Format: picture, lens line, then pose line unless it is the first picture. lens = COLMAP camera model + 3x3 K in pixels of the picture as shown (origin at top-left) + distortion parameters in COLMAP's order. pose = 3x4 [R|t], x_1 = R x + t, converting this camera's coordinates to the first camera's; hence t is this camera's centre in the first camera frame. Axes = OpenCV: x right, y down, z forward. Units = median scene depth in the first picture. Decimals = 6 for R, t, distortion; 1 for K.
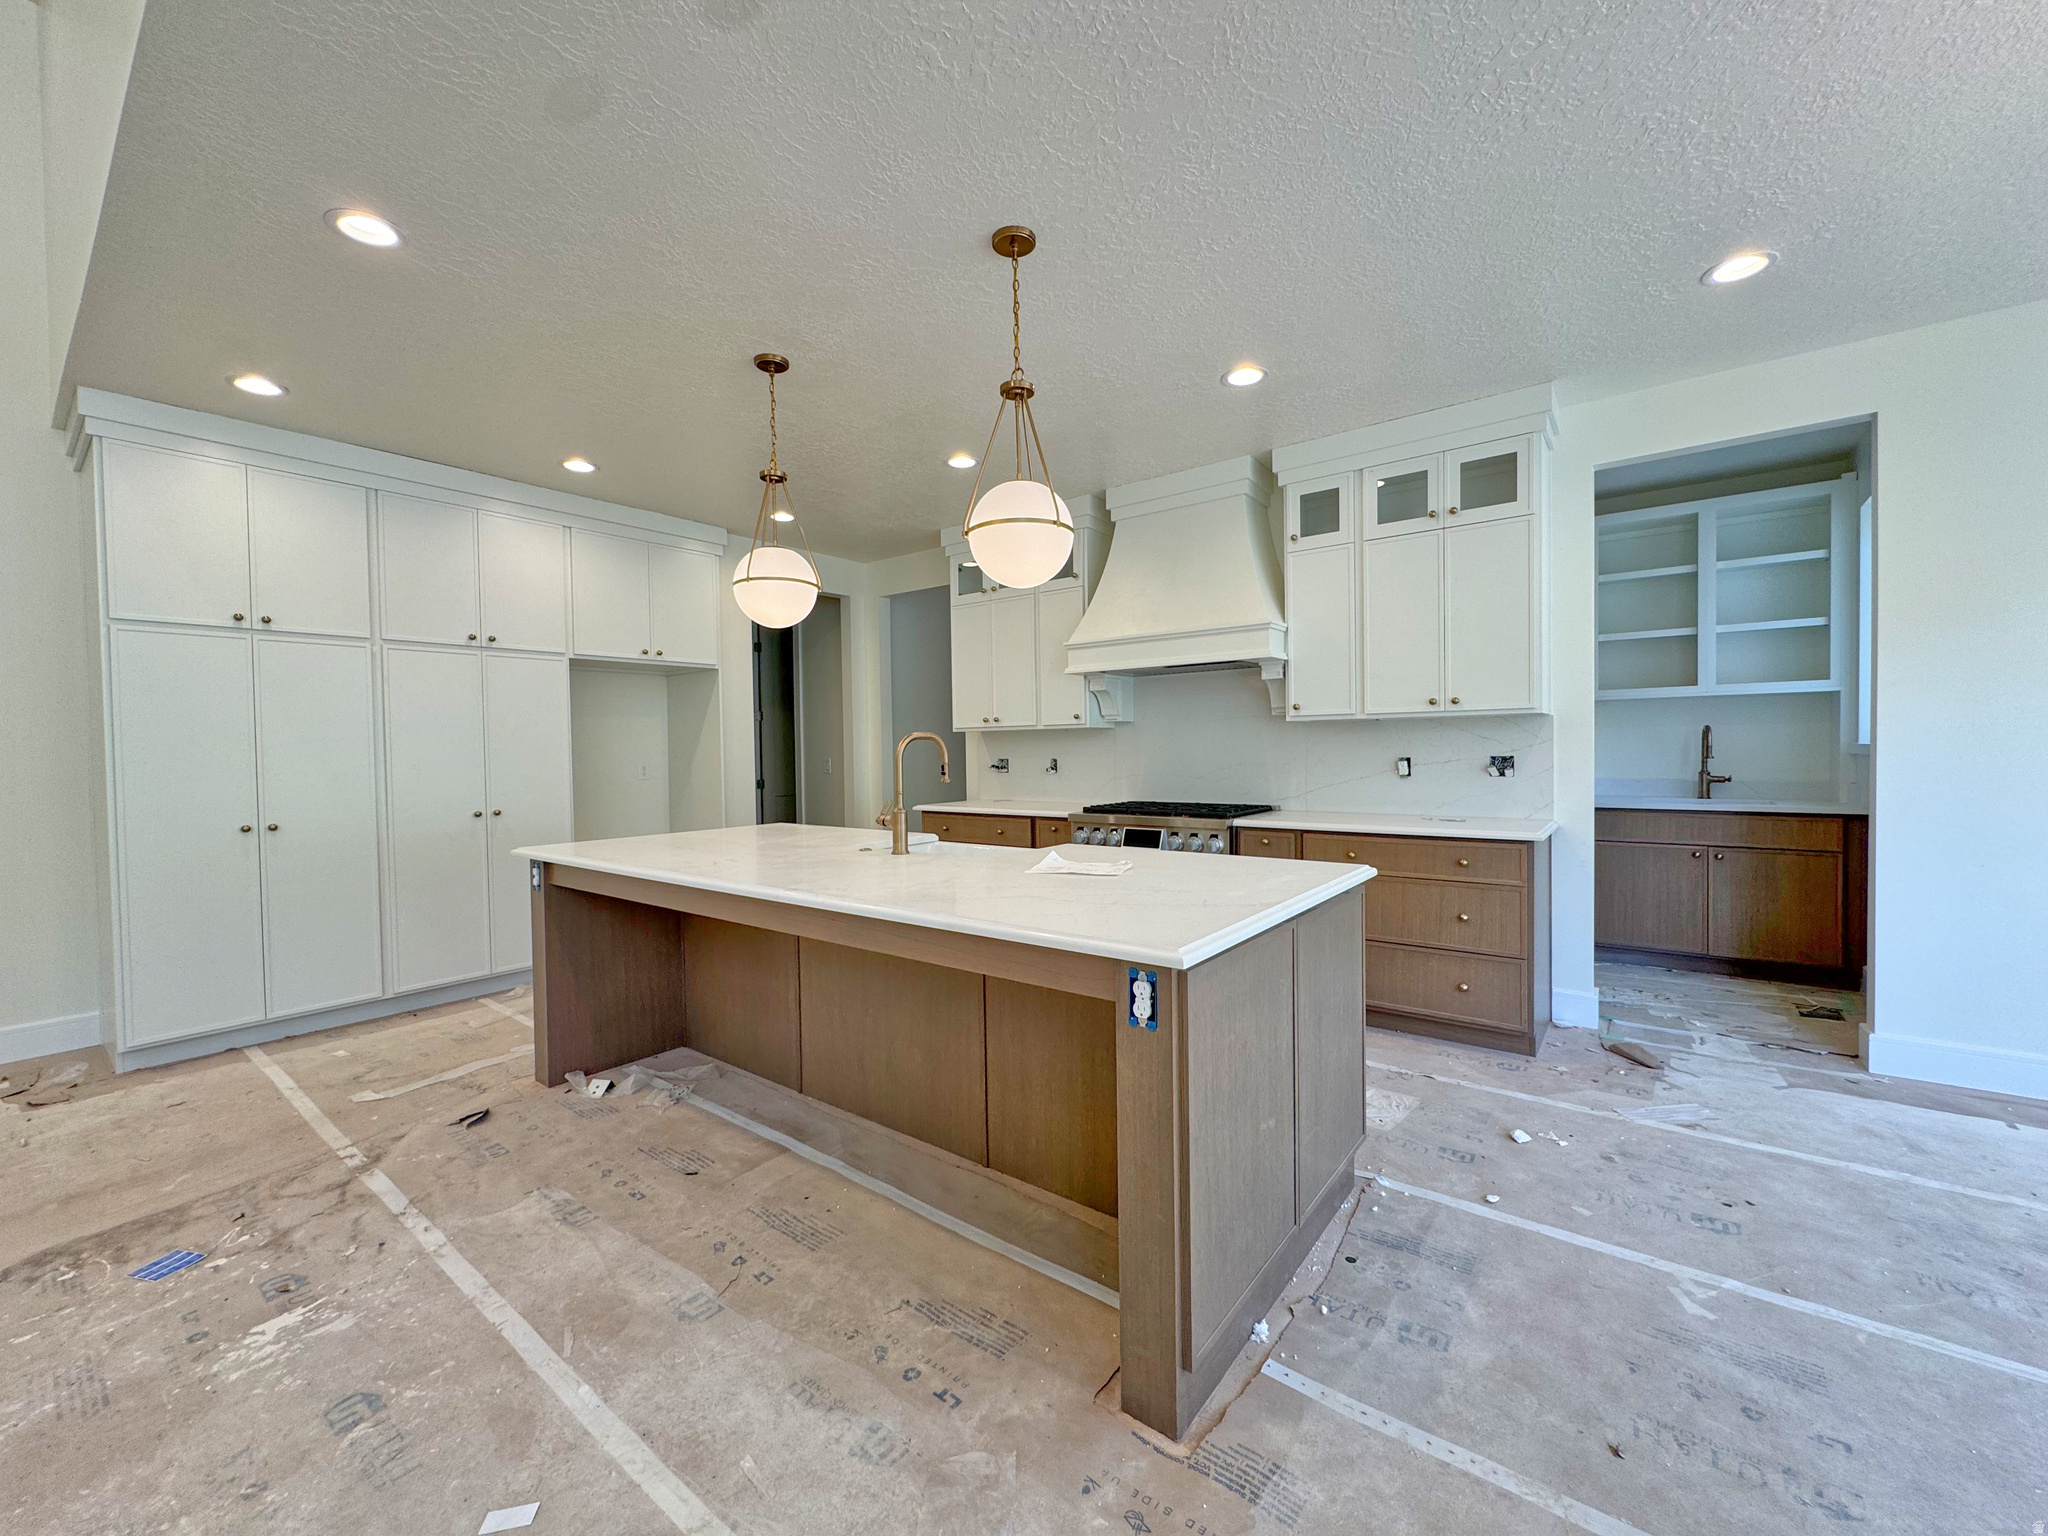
lens RADIAL K [[819.4, 0, 1025.0], [0, 819.4, 765.5], [0, 0, 1]] dist [-0.002191, -0.000014]
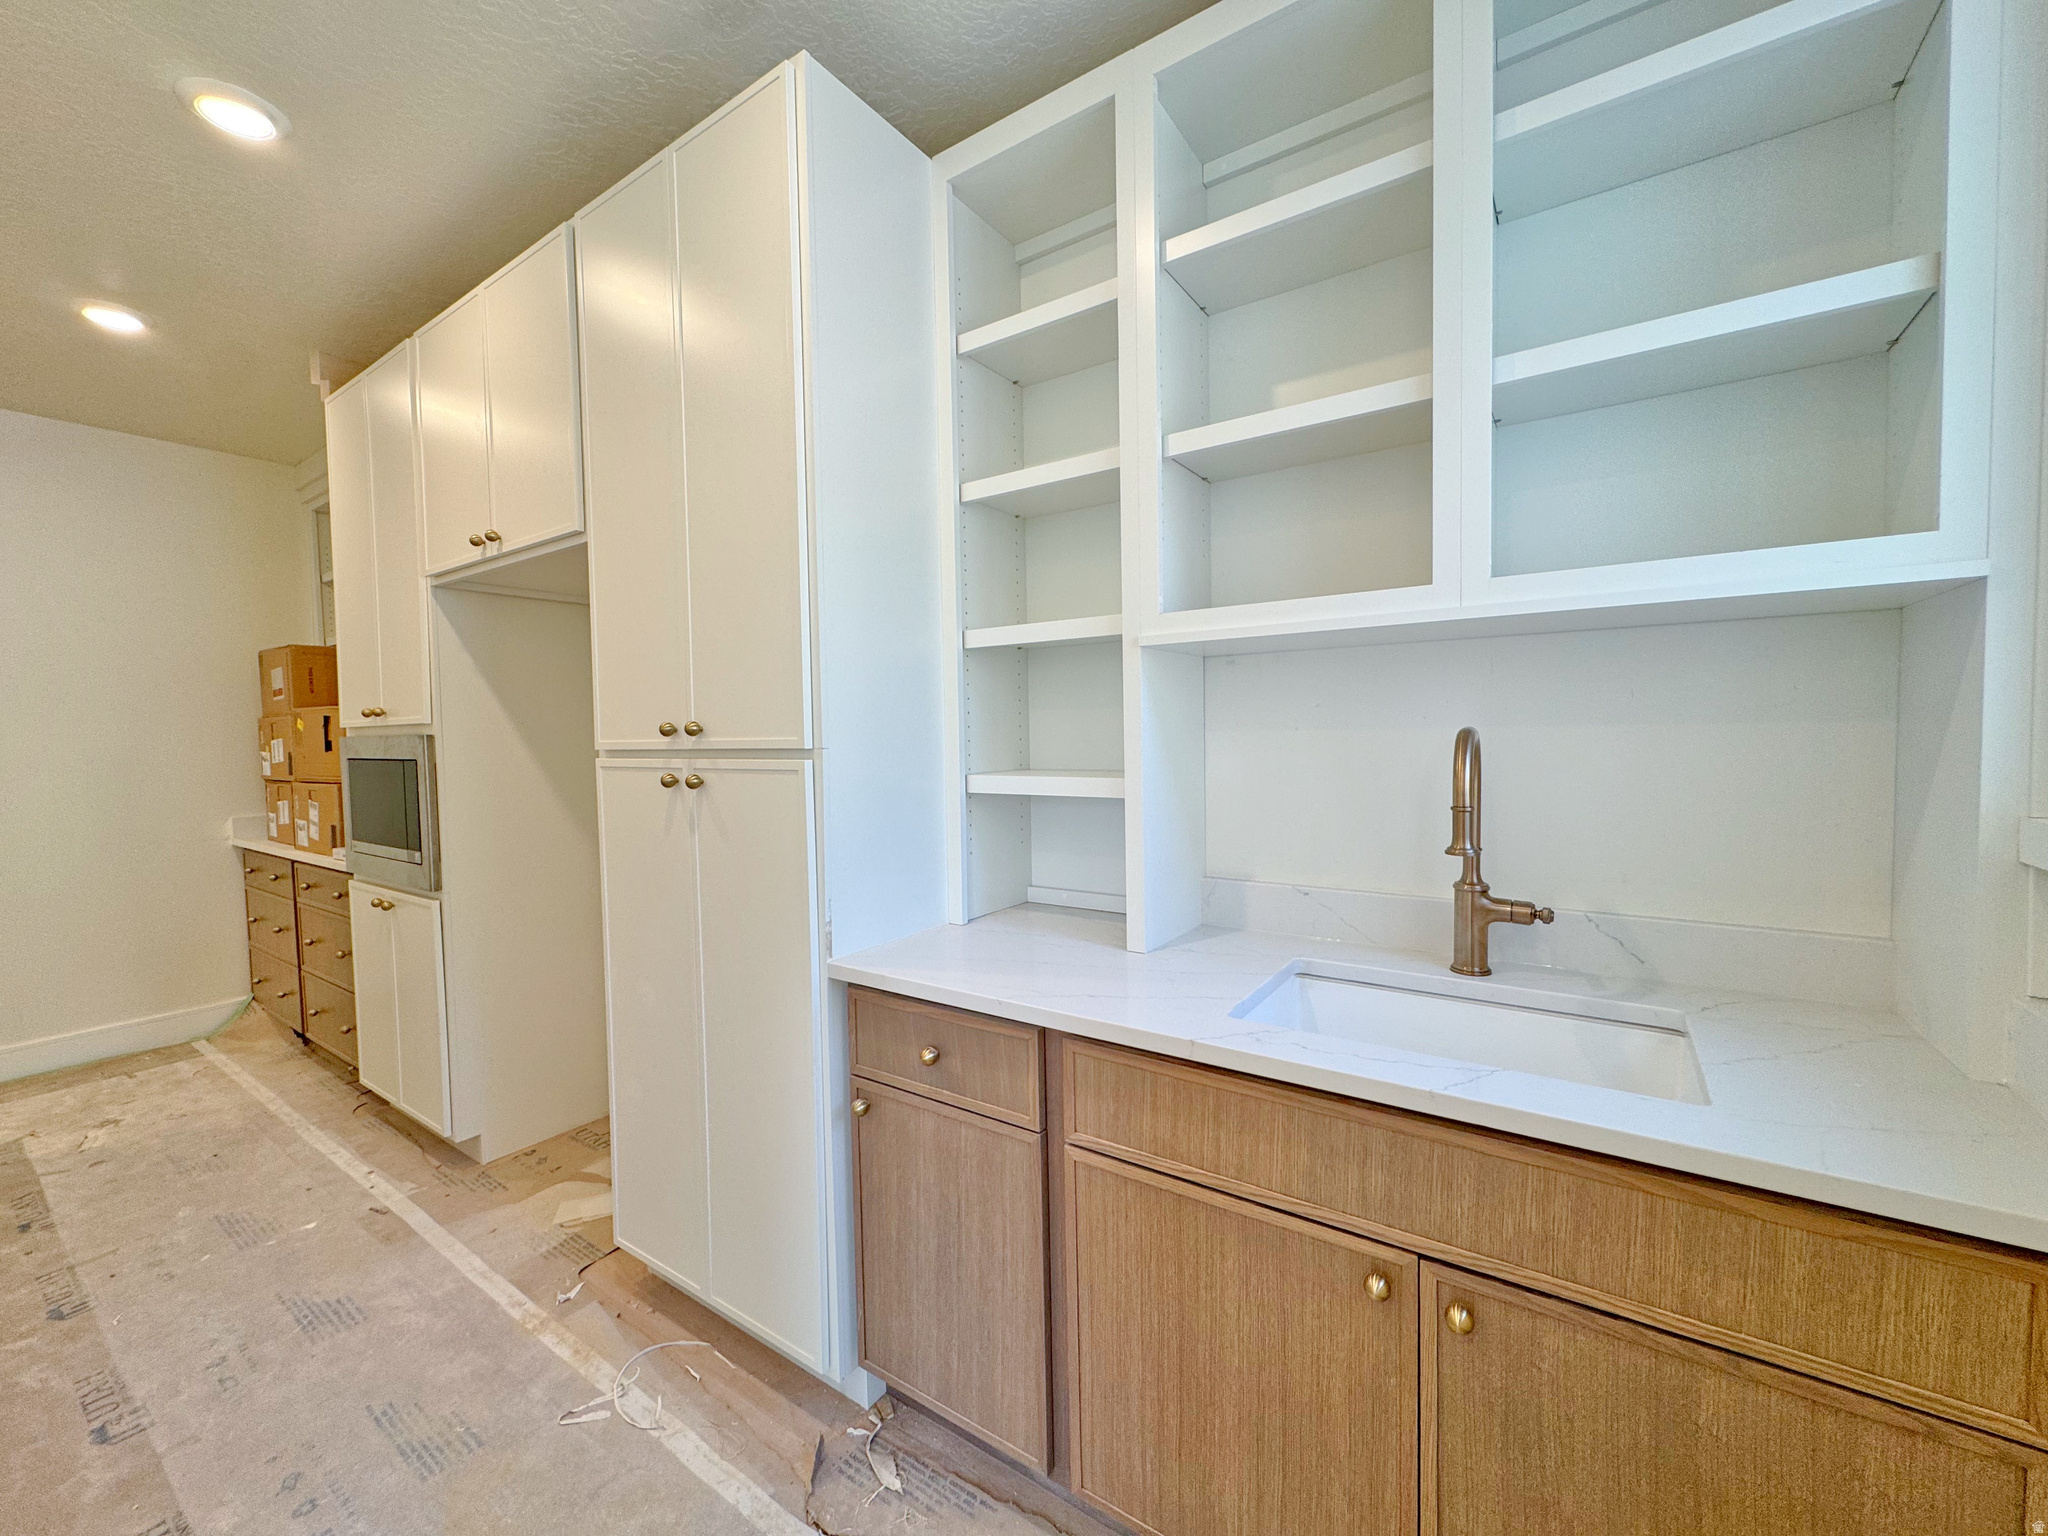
lens RADIAL K [[819.4, 0, 1025.0], [0, 819.4, 765.5], [0, 0, 1]] dist [-0.002191, -0.000014]
pose [[0.998687, -0.004598, 0.051016, 0.741347], [0.003749, 0.999853, 0.016737, -0.046029], [-0.051085, -0.016524, 0.998558, 0.808313]]
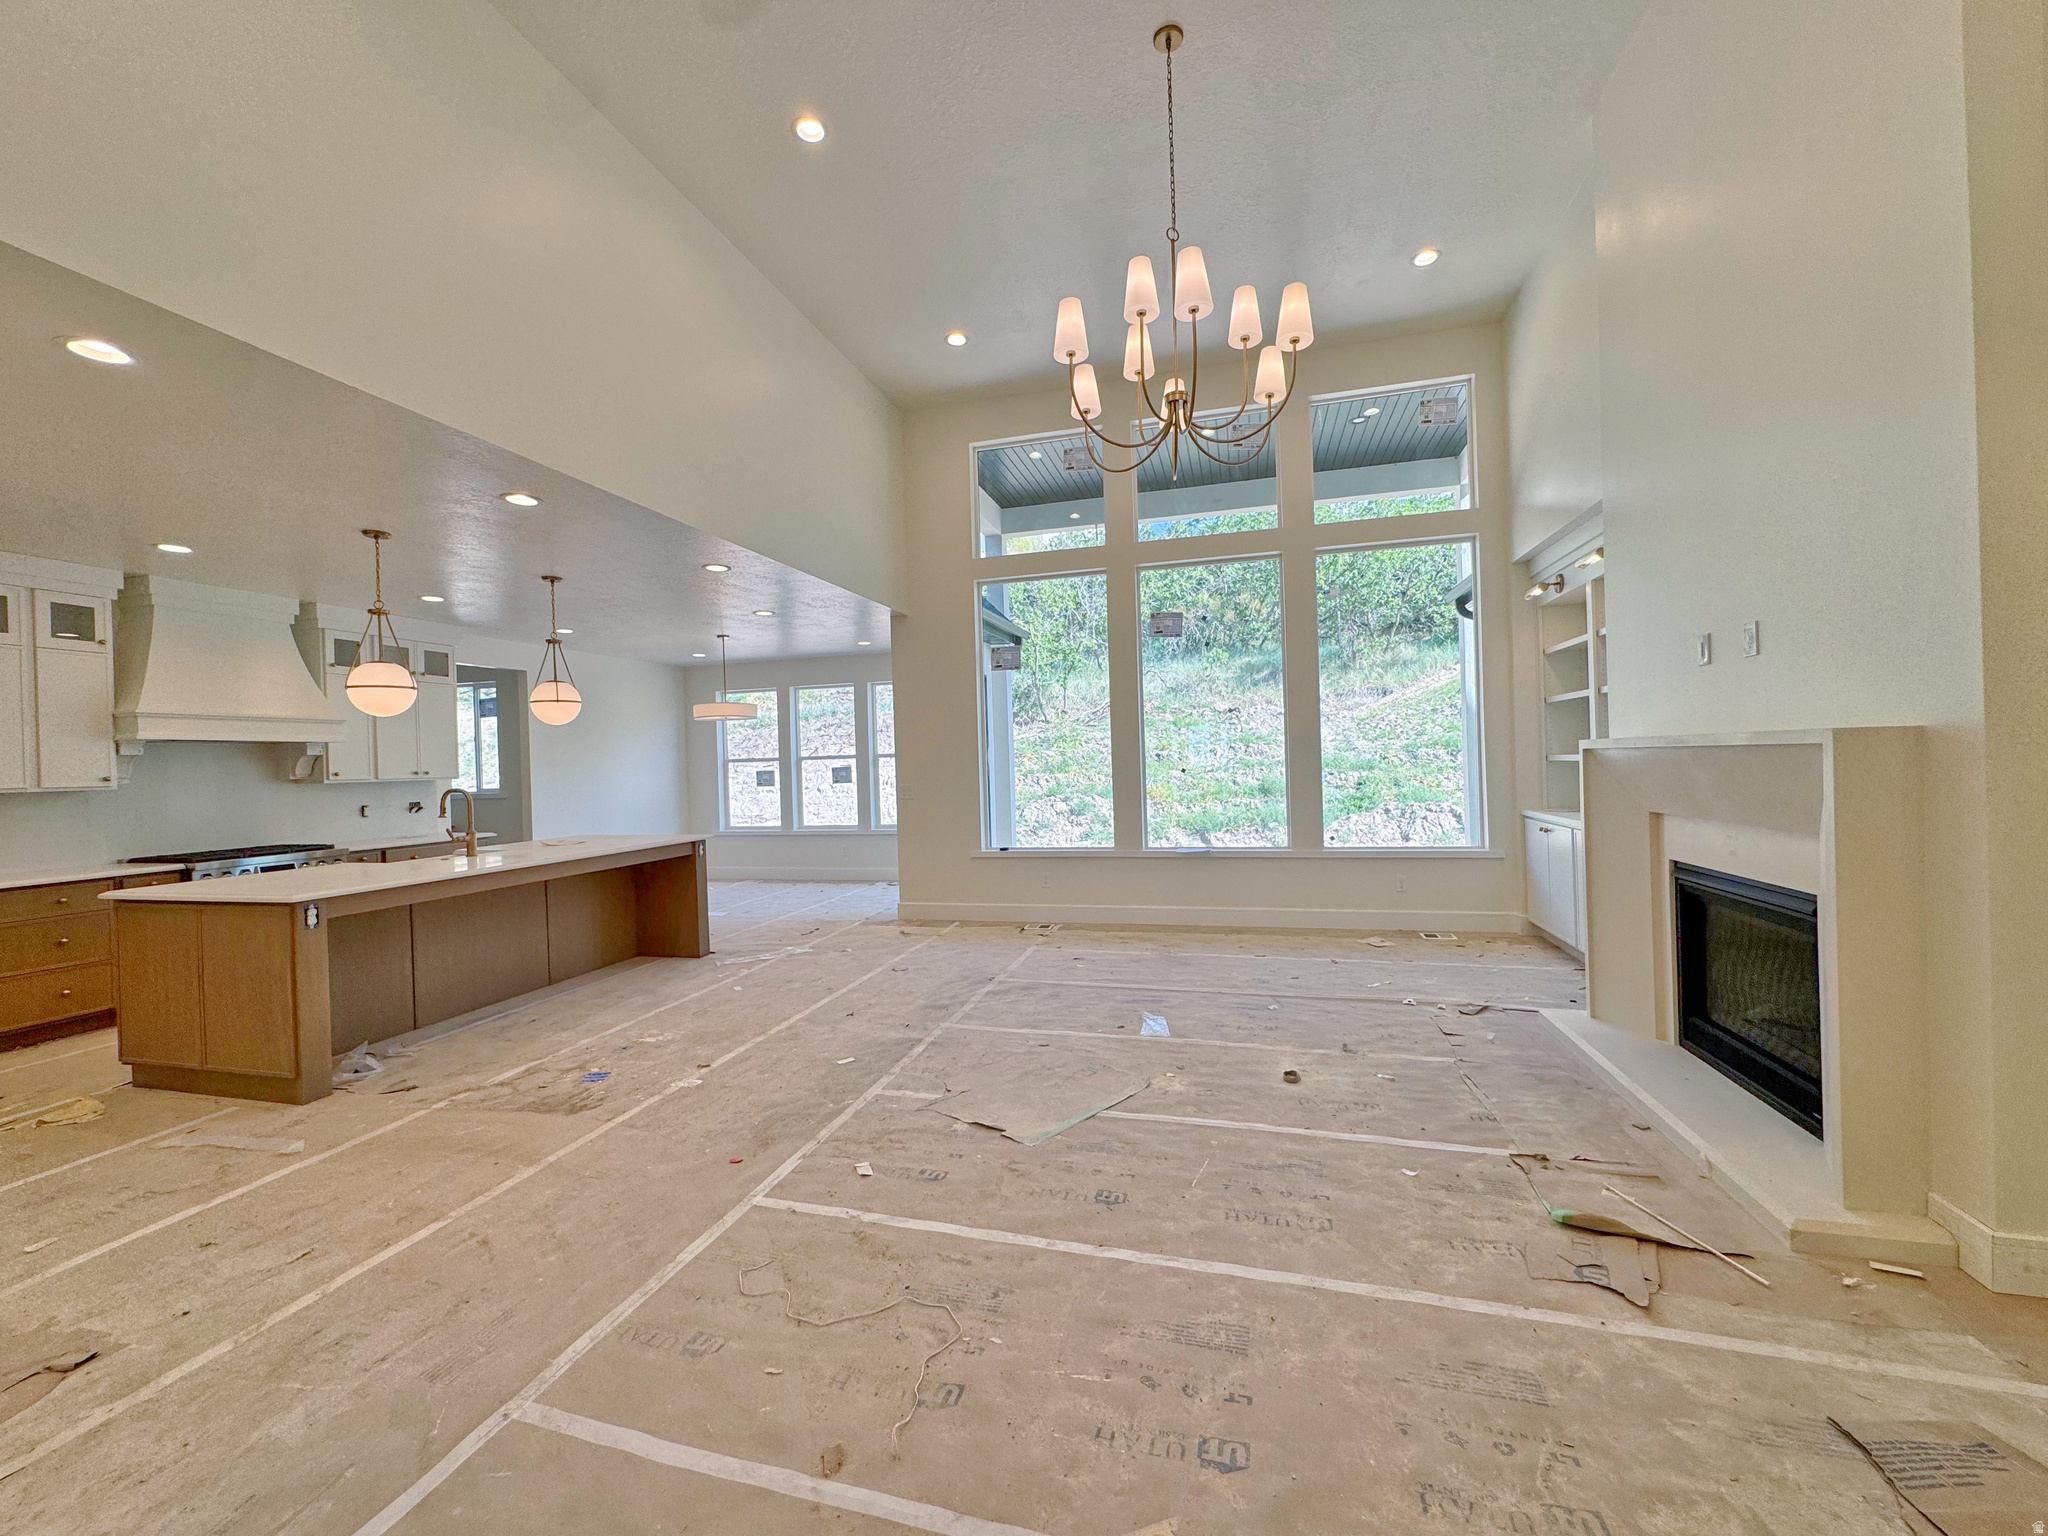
lens RADIAL K [[819.4, 0, 1025.0], [0, 819.4, 765.5], [0, 0, 1]] dist [-0.002191, -0.000014]
pose [[-0.385482, 0.022585, 0.922439, -2.212936], [0.055911, 0.998435, -0.001080, -0.019204], [-0.921020, 0.051158, -0.386142, 0.559168]]
